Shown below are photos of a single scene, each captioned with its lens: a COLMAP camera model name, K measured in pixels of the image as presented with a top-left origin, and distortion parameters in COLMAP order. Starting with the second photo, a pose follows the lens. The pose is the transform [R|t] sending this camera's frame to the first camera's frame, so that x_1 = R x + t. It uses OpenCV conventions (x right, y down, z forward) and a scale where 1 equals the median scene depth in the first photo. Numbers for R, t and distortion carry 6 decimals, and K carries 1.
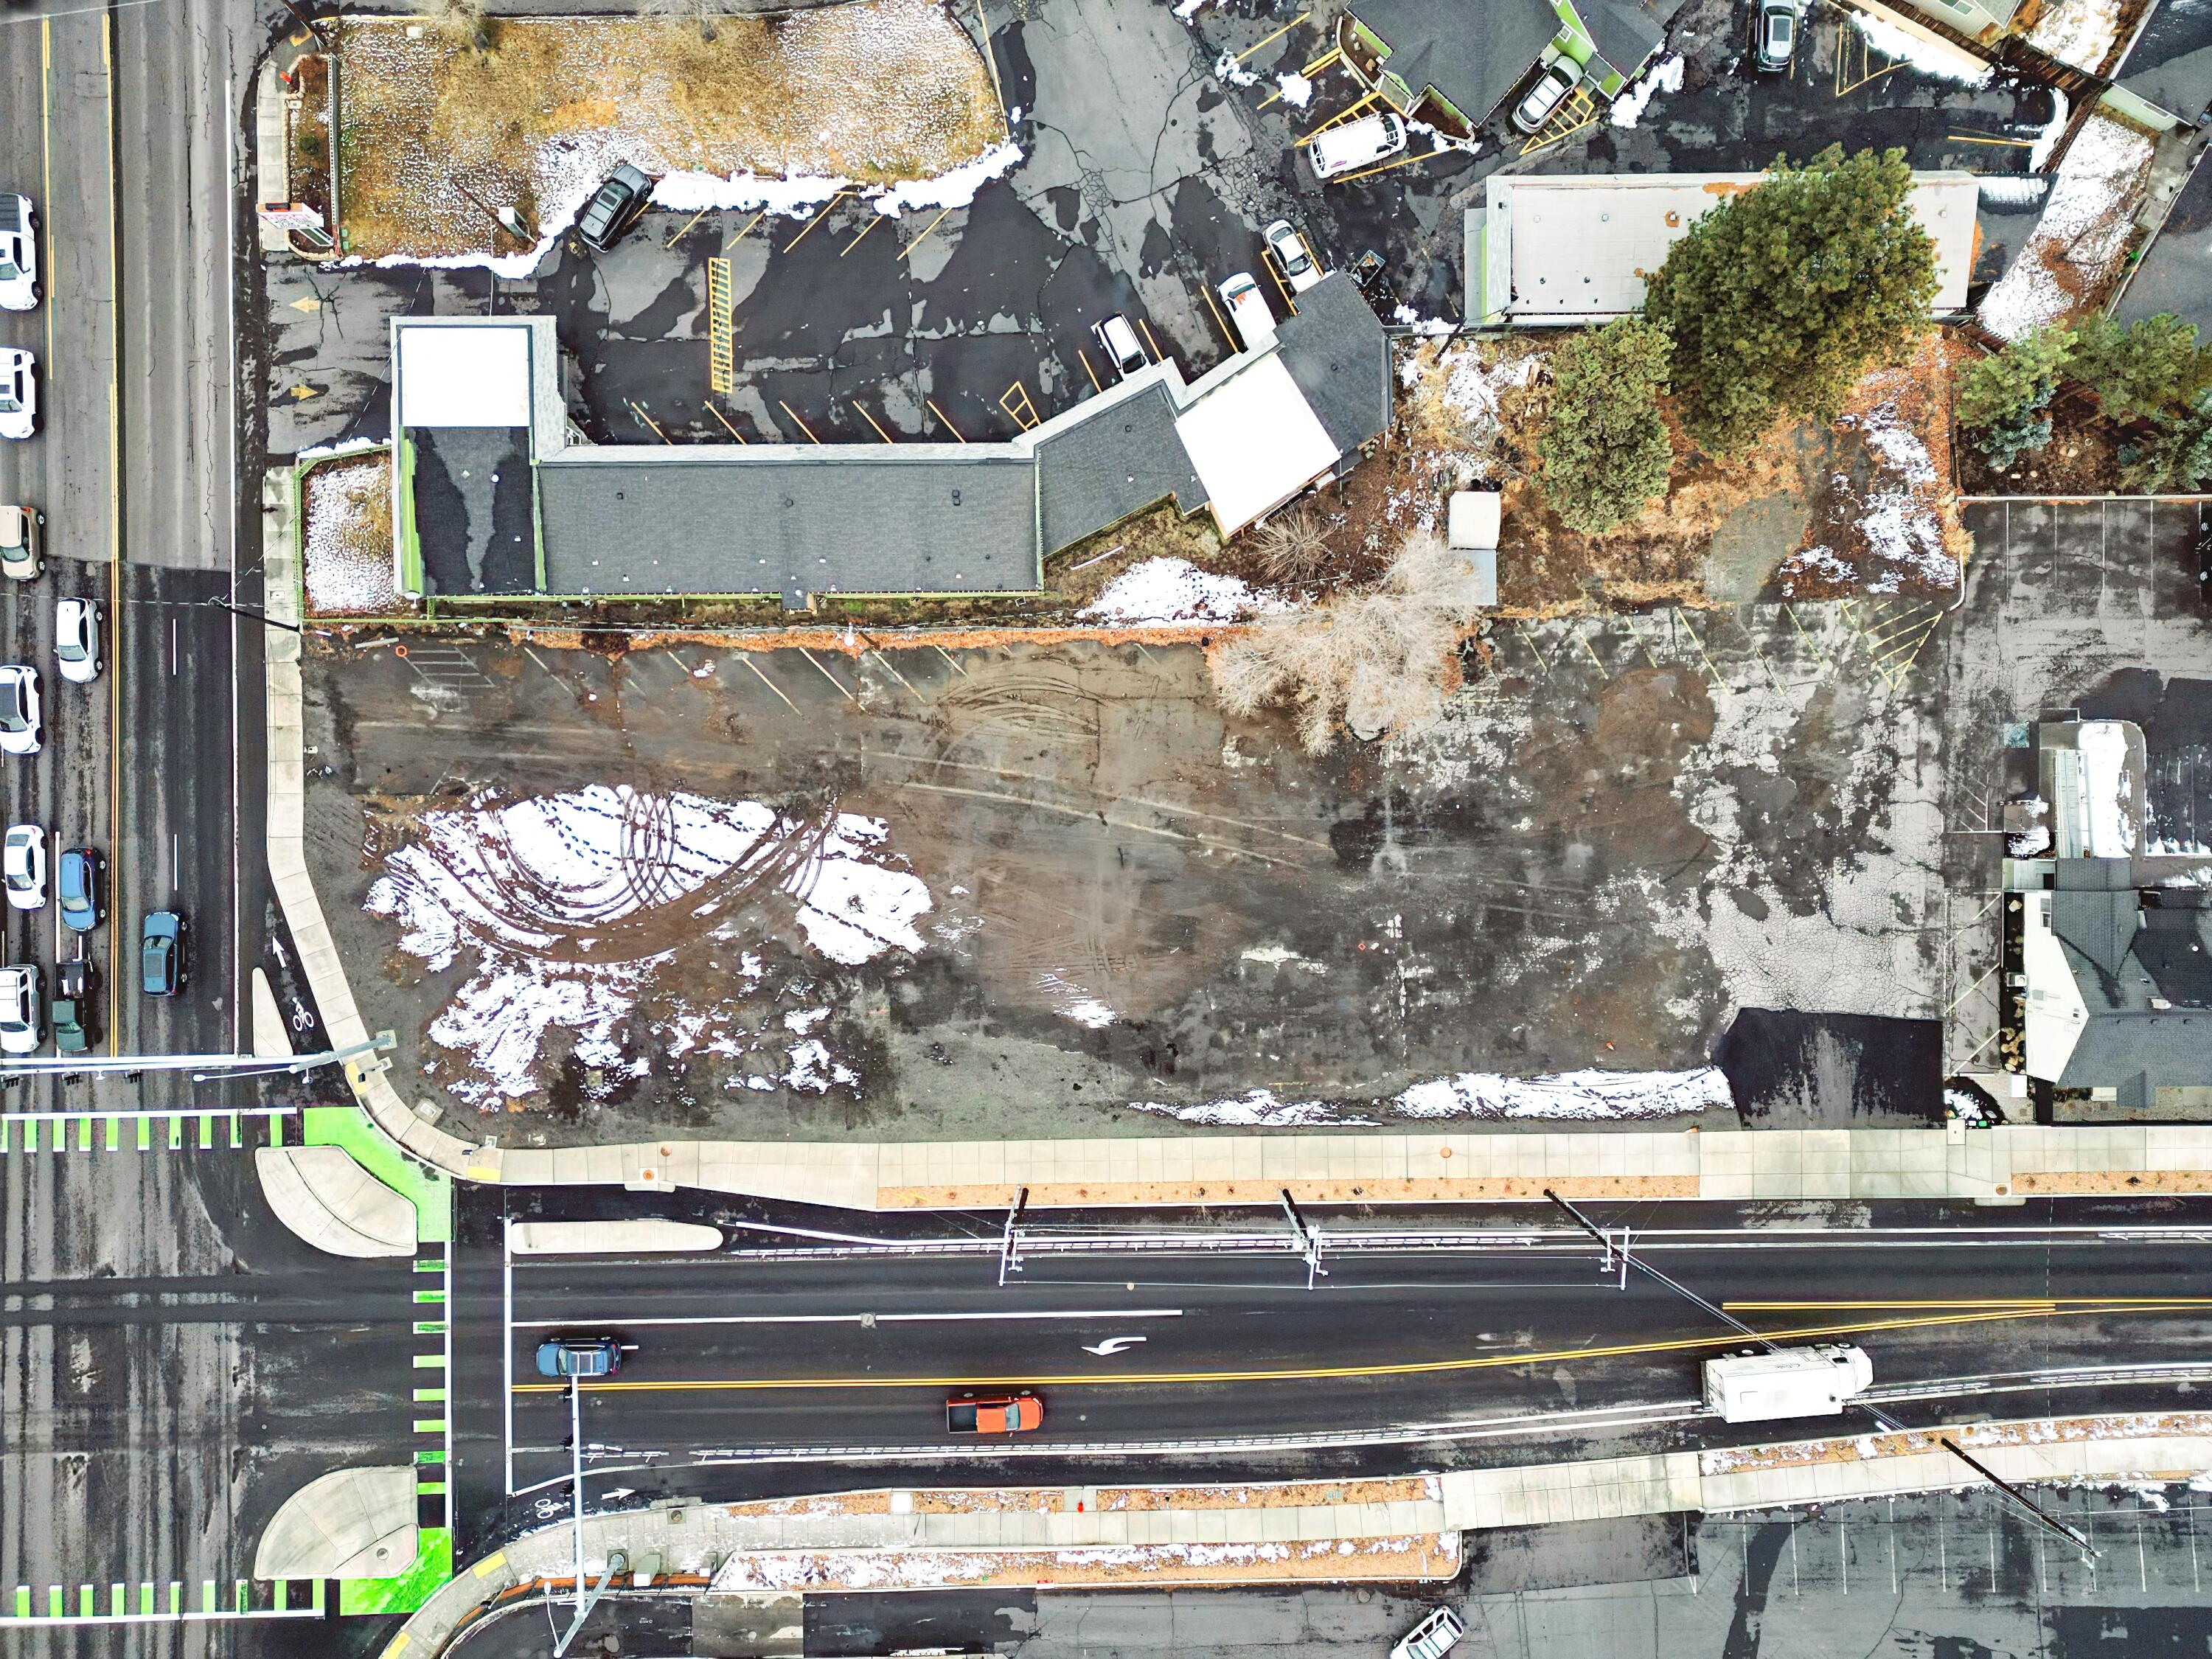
lens RADIAL K [[1525.6, 0, 1119.2], [0, 1525.6, 820.2], [0, 0, 1]] dist [0.055473, -0.032629]
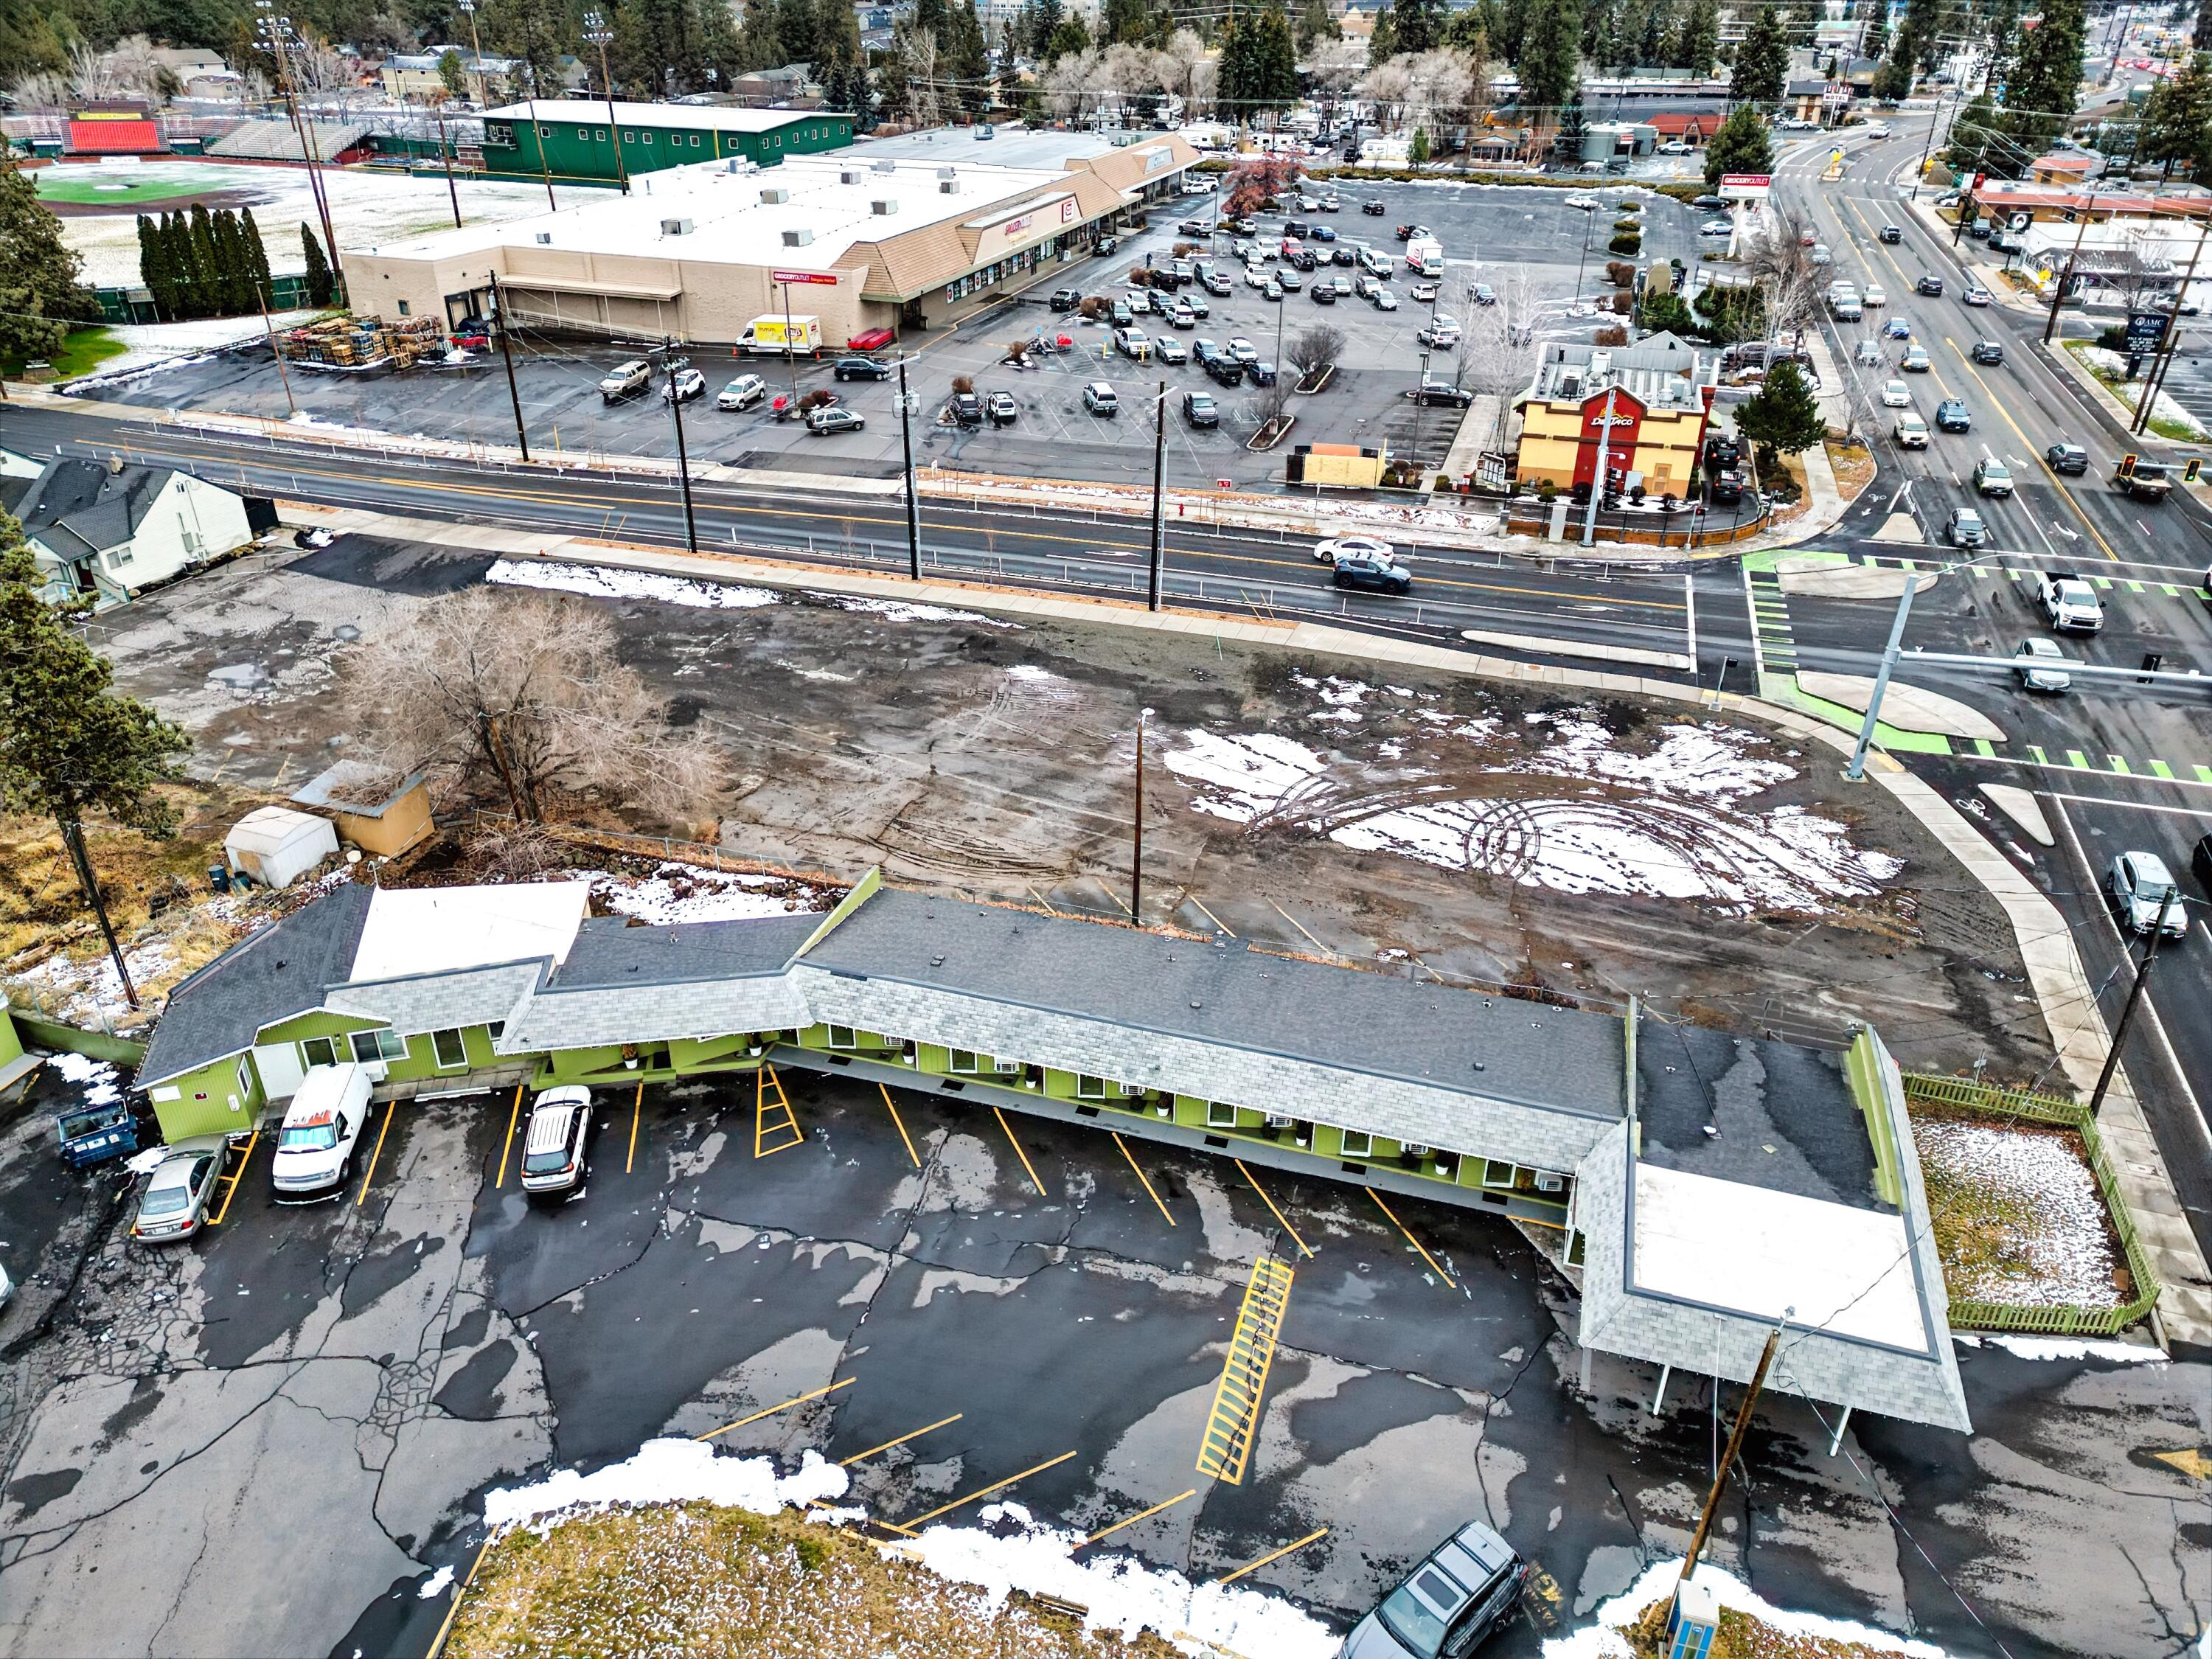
lens RADIAL K [[1525.6, 0, 1105.6], [0, 1525.6, 820.0], [0, 0, 1]] dist [0.055473, -0.032629]
pose [[-0.950776, -0.163934, 0.262966, -0.317364], [0.309655, -0.470328, 0.826381, -0.657931], [-0.011792, 0.867132, 0.497940, 0.619562]]
